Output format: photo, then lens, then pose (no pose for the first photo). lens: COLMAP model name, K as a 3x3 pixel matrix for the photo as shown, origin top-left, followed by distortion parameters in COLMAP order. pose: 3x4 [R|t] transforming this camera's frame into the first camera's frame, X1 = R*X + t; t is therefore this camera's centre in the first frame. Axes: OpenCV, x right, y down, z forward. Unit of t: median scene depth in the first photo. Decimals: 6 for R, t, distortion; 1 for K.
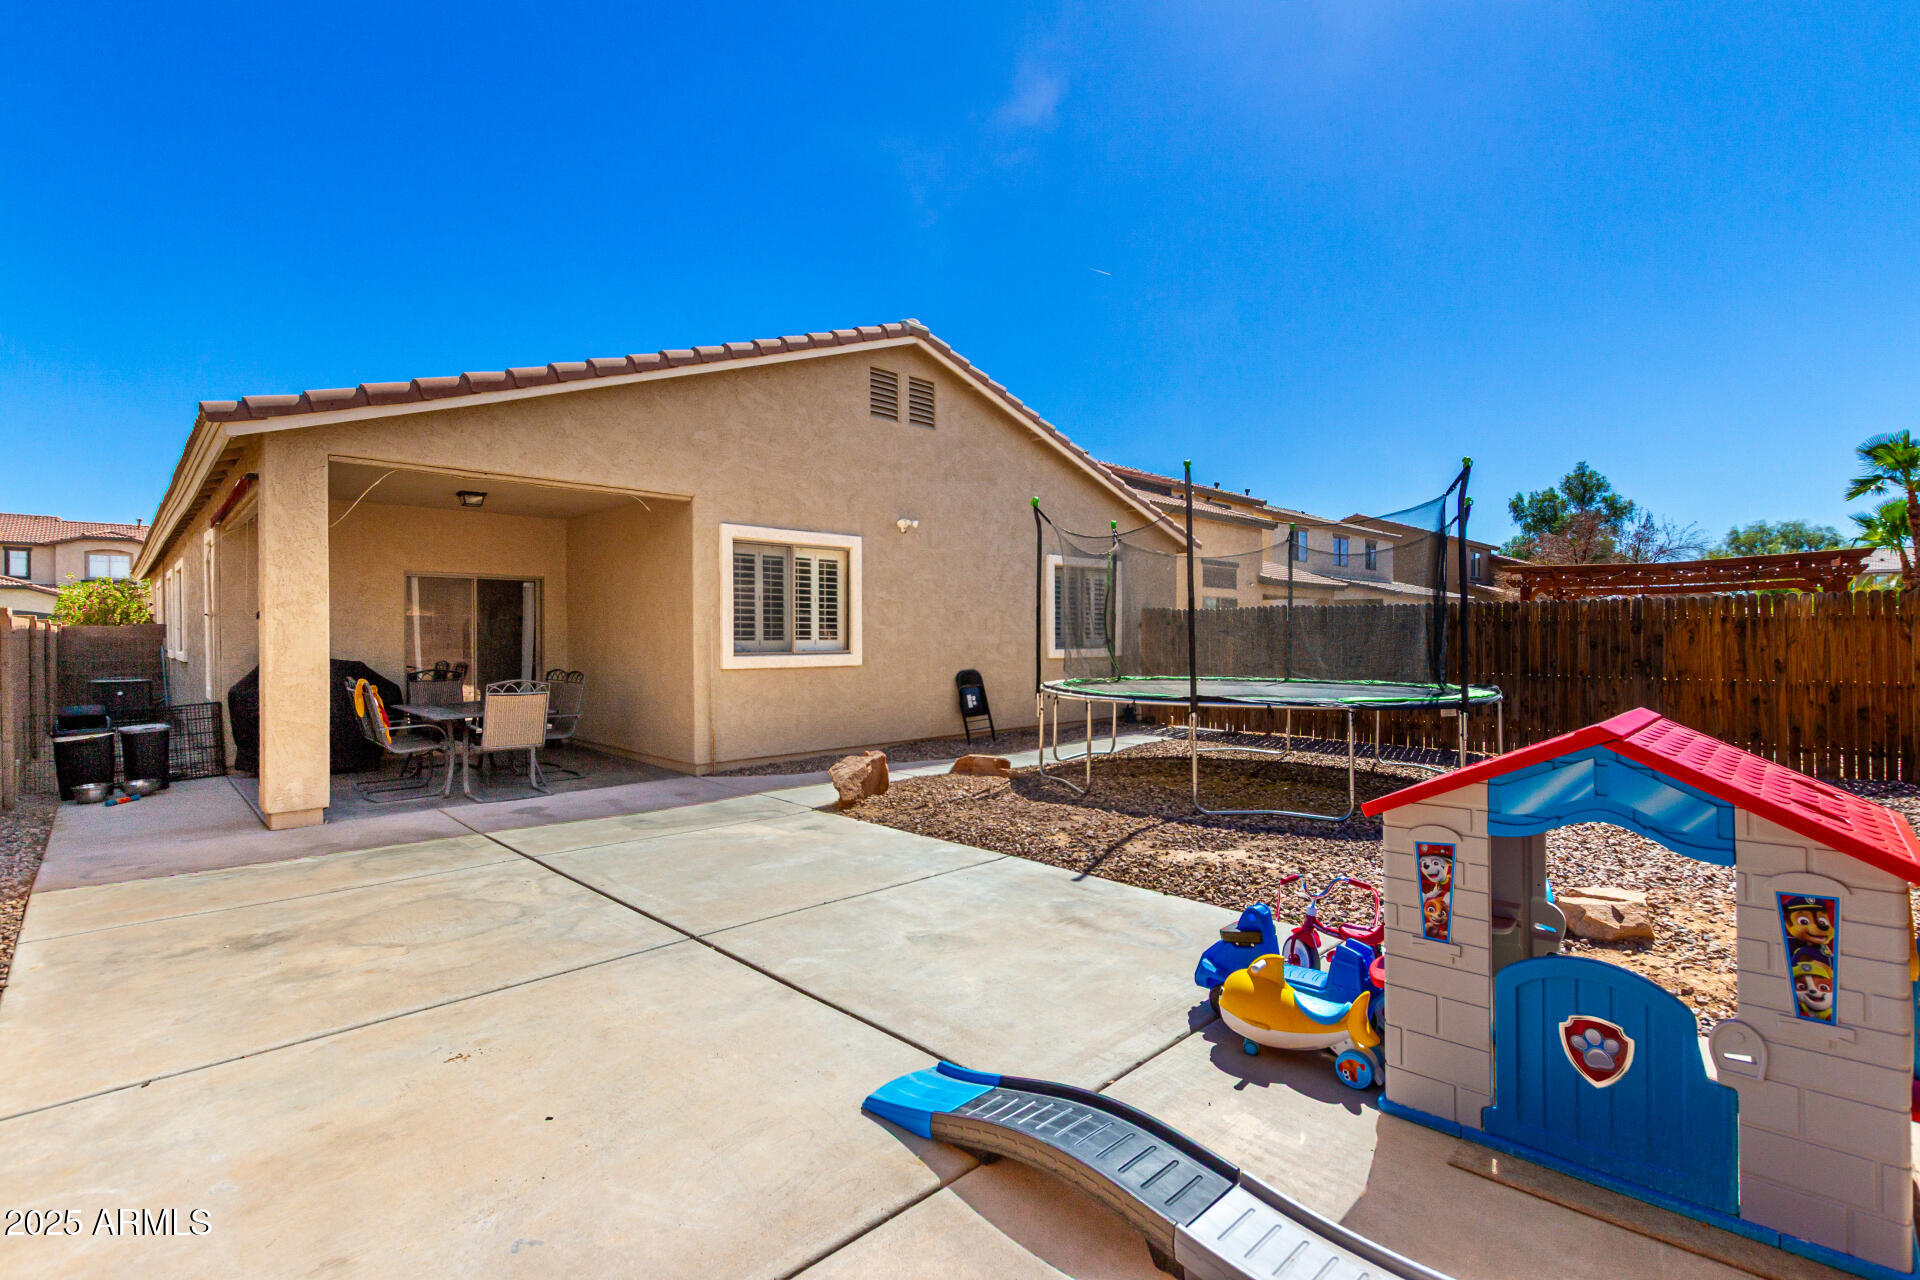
lens RADIAL K [[879.0, 0, 918.5], [0, 879.0, 638.9], [0, 0, 1]] dist [0.002441, 0.000208]
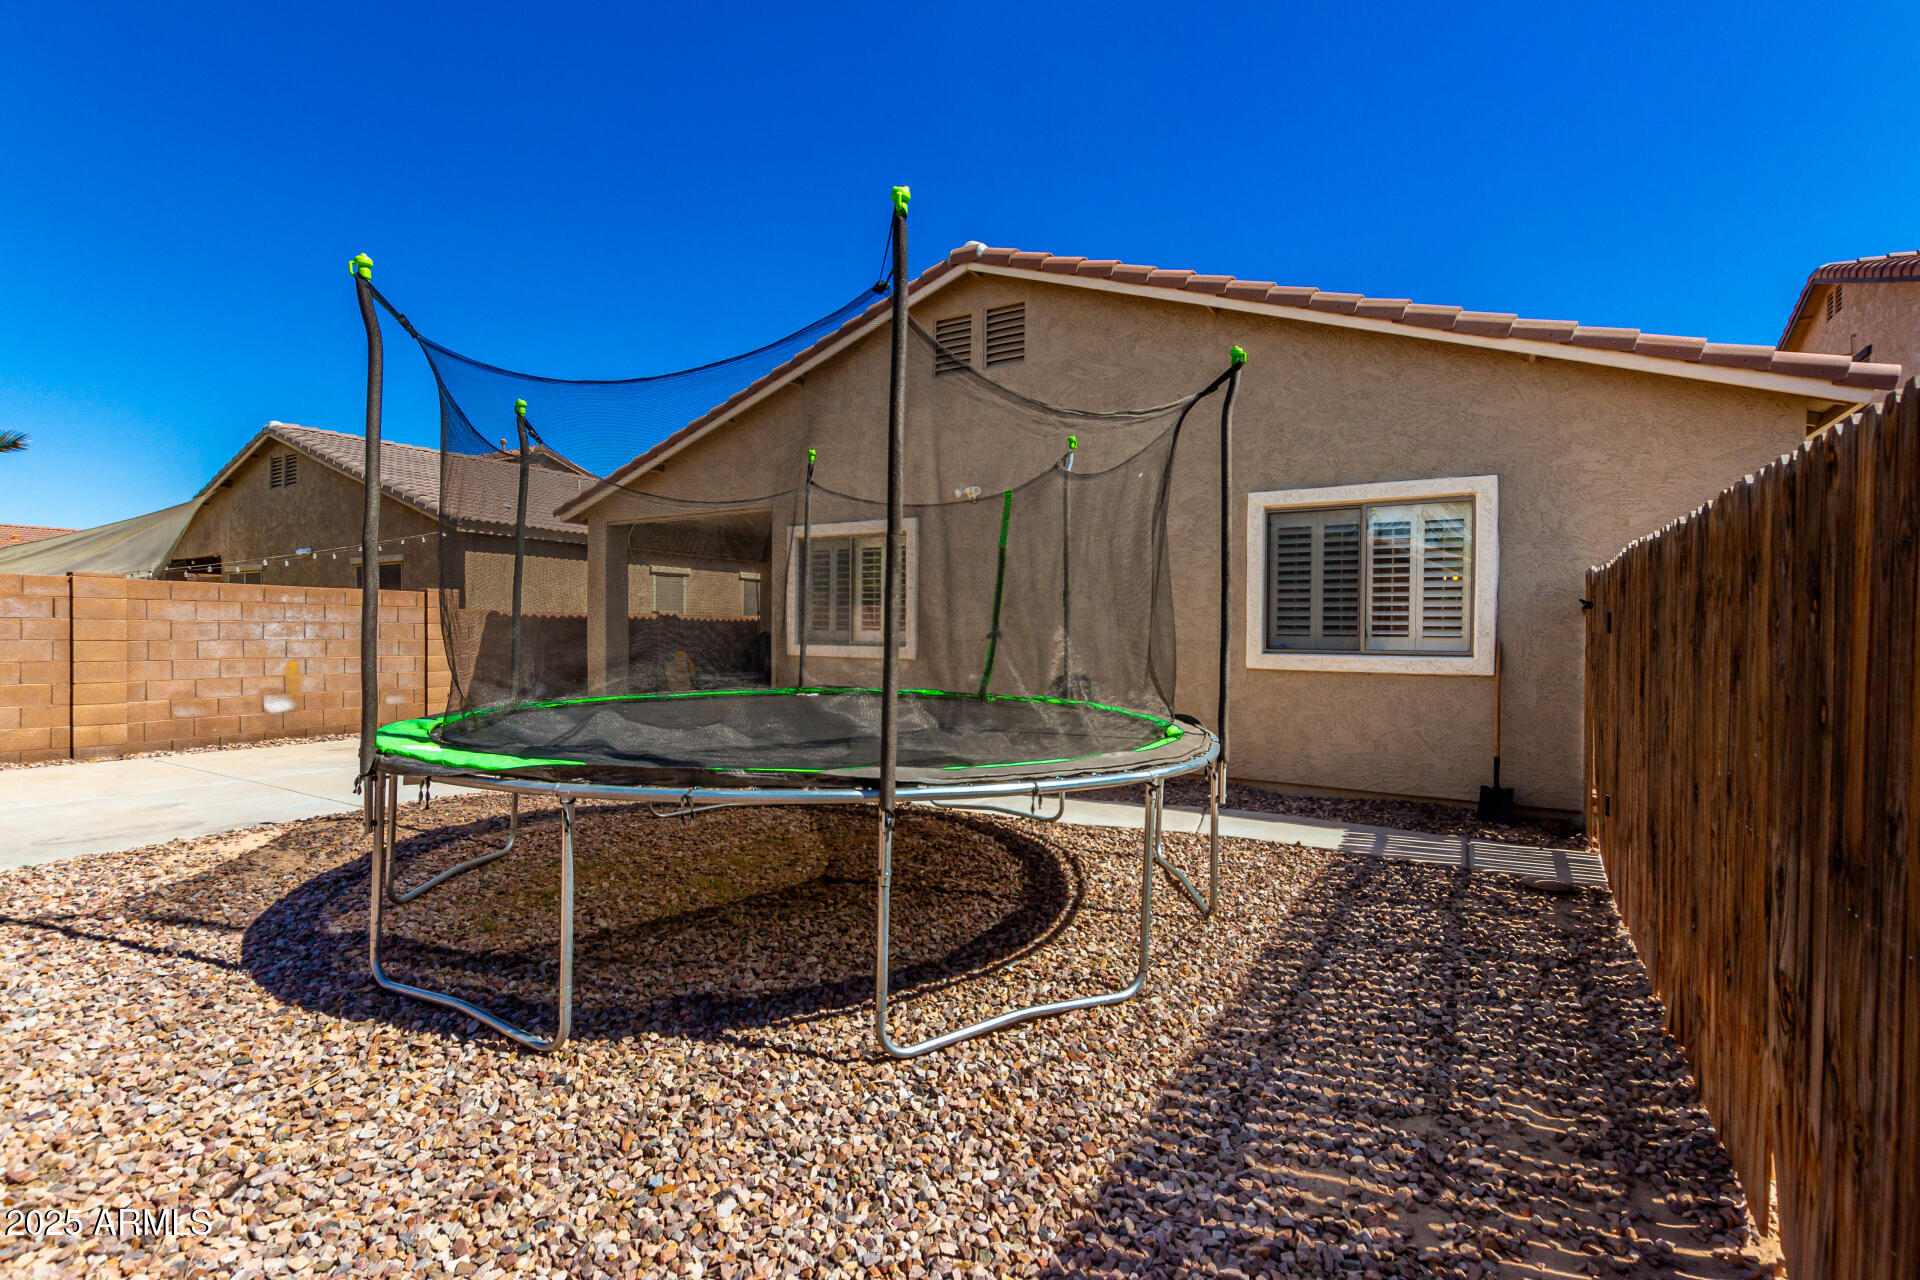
lens RADIAL K [[892.1, 0, 958.9], [0, 892.1, 634.4], [0, 0, 1]] dist [0.014888, 0.000028]
pose [[0.258622, 0.016797, -0.965833, 0.889143], [-0.009412, 0.999845, 0.014868, -0.010757], [0.965933, 0.005245, 0.258740, 0.858666]]
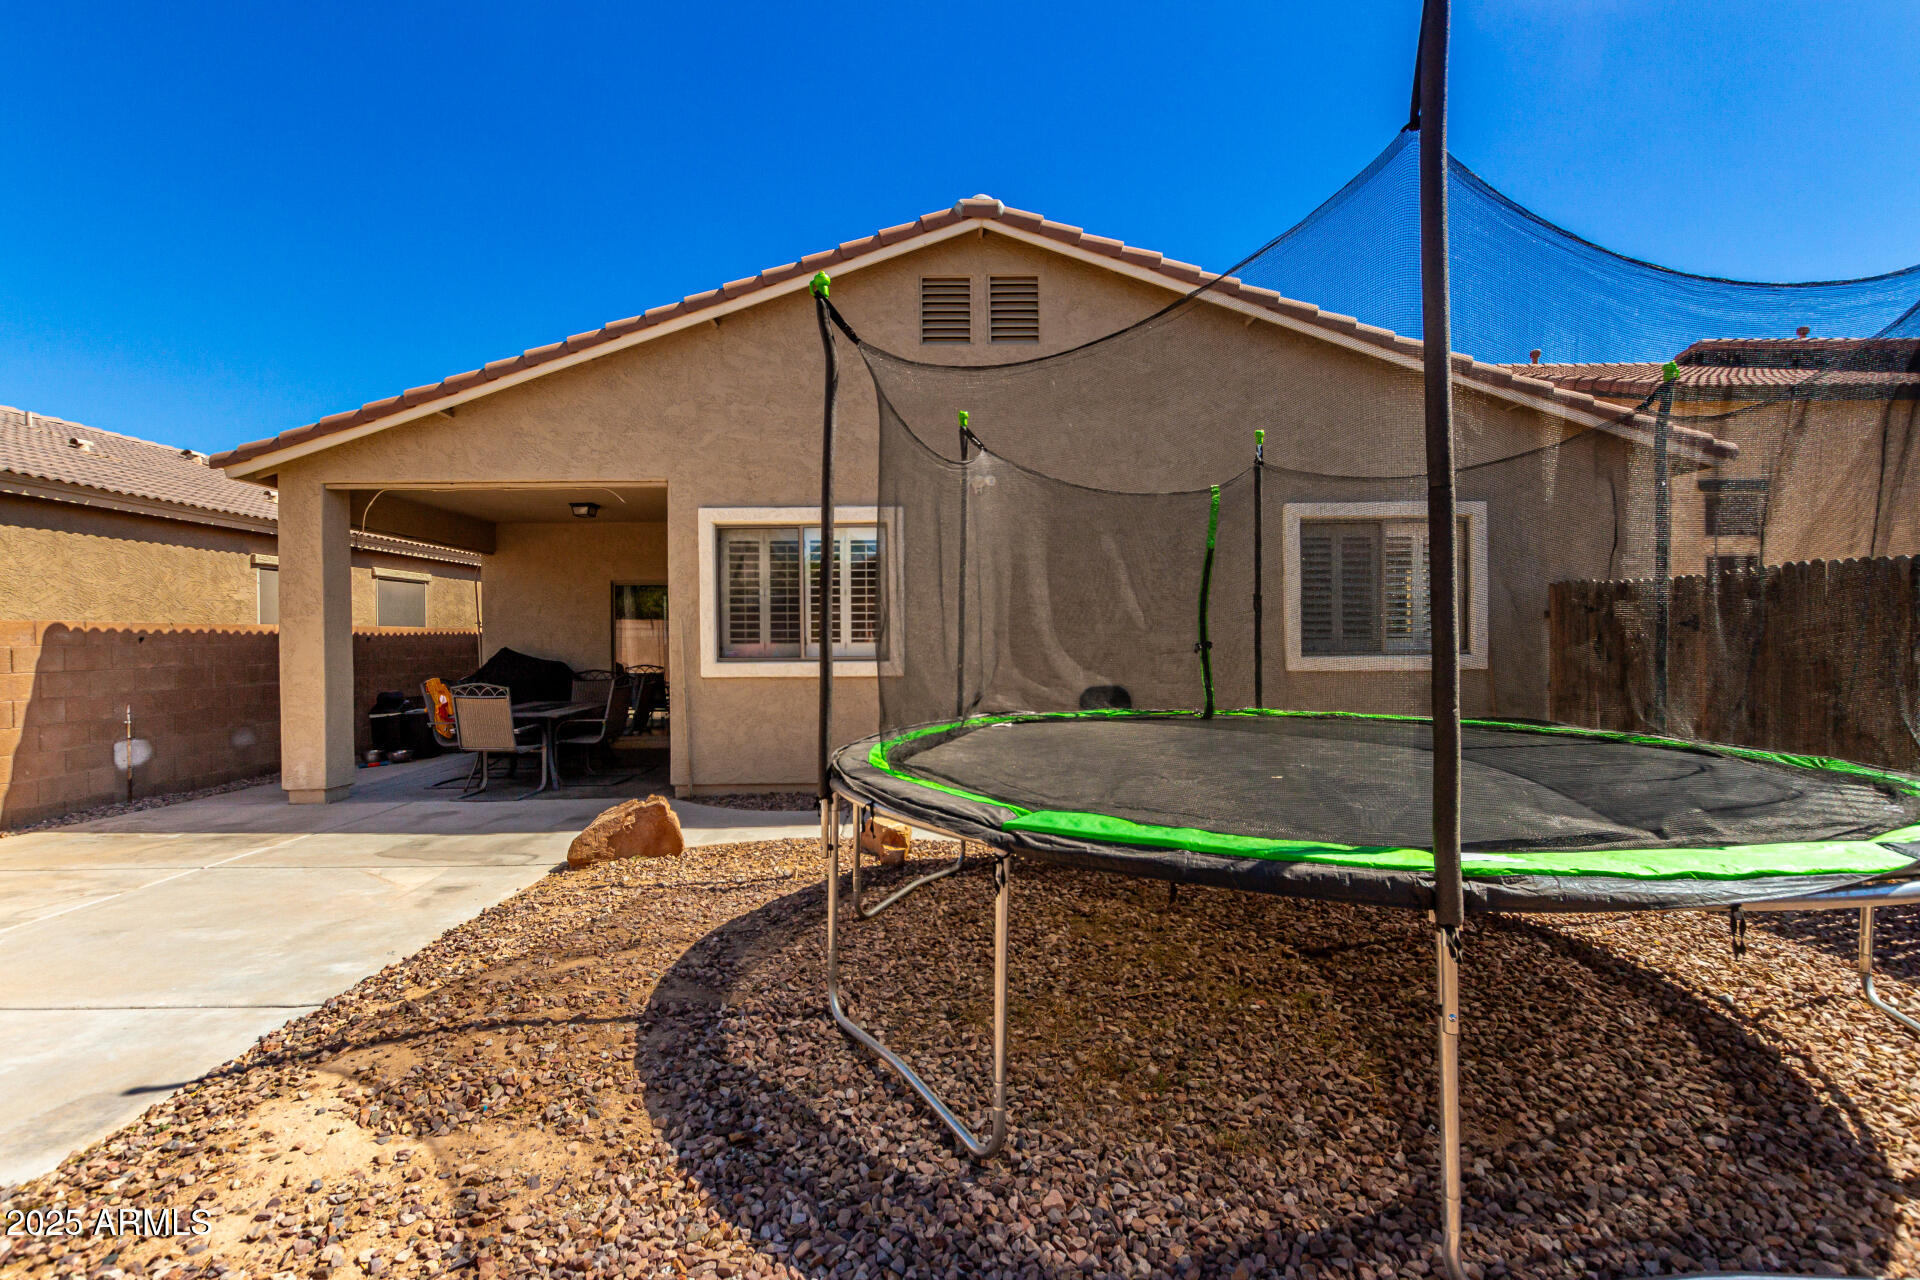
lens RADIAL K [[879.0, 0, 962.7], [0, 879.0, 636.3], [0, 0, 1]] dist [0.002441, 0.000208]
pose [[0.736454, -0.001237, -0.676486, 0.518370], [0.003749, 0.999990, 0.002252, -0.006496], [0.676477, -0.004195, 0.736452, 0.509741]]
